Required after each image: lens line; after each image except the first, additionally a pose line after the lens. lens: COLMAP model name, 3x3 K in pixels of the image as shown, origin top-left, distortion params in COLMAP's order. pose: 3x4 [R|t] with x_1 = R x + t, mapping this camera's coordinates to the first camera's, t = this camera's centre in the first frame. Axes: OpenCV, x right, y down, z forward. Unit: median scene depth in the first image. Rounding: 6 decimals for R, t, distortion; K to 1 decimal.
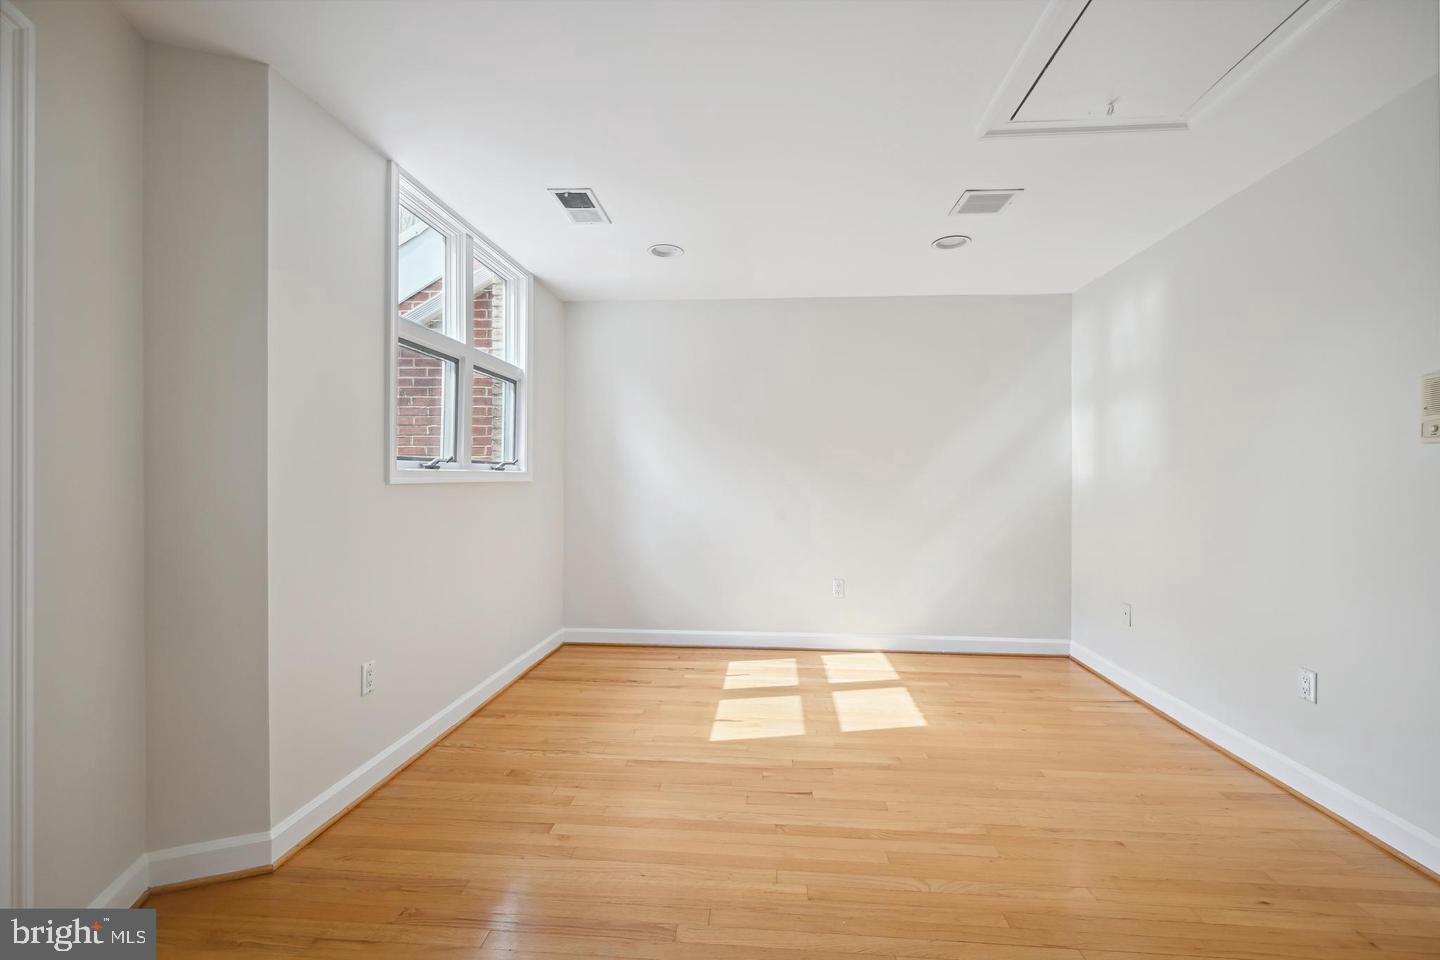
lens RADIAL K [[584.6, 0, 717.8], [0, 584.6, 476.5], [0, 0, 1]] dist [0.003161, 0.000890]
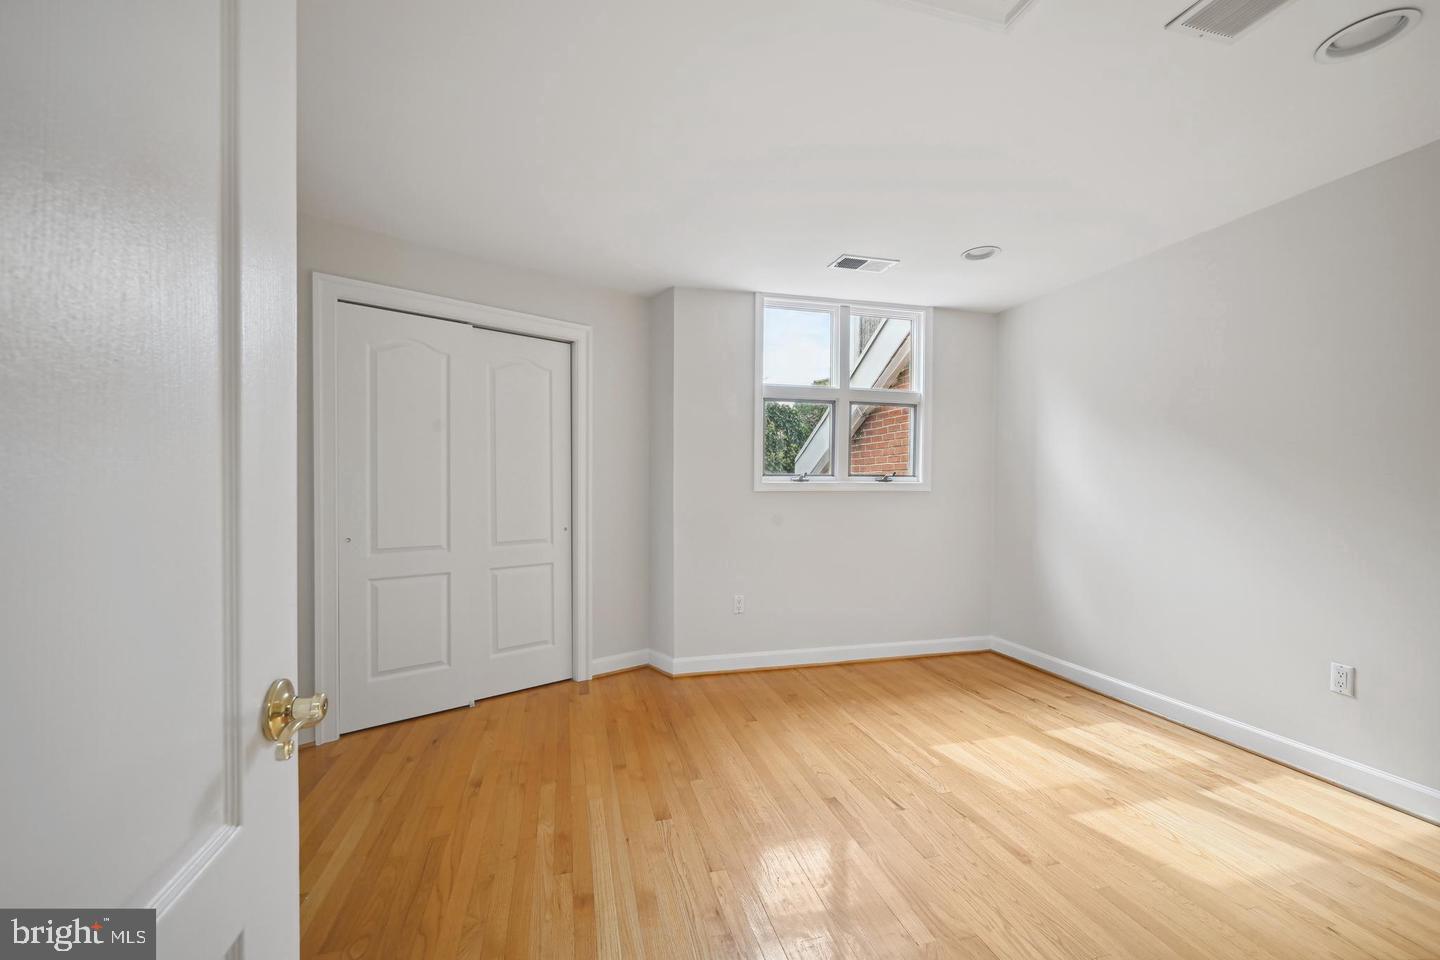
lens RADIAL K [[584.6, 0, 707.5], [0, 584.6, 487.1], [0, 0, 1]] dist [0.003161, 0.000890]
pose [[0.310438, -0.002448, -0.950590, 0.668624], [-0.002468, 0.999991, -0.003382, 0.005807], [0.950590, 0.003396, 0.310429, 0.260497]]
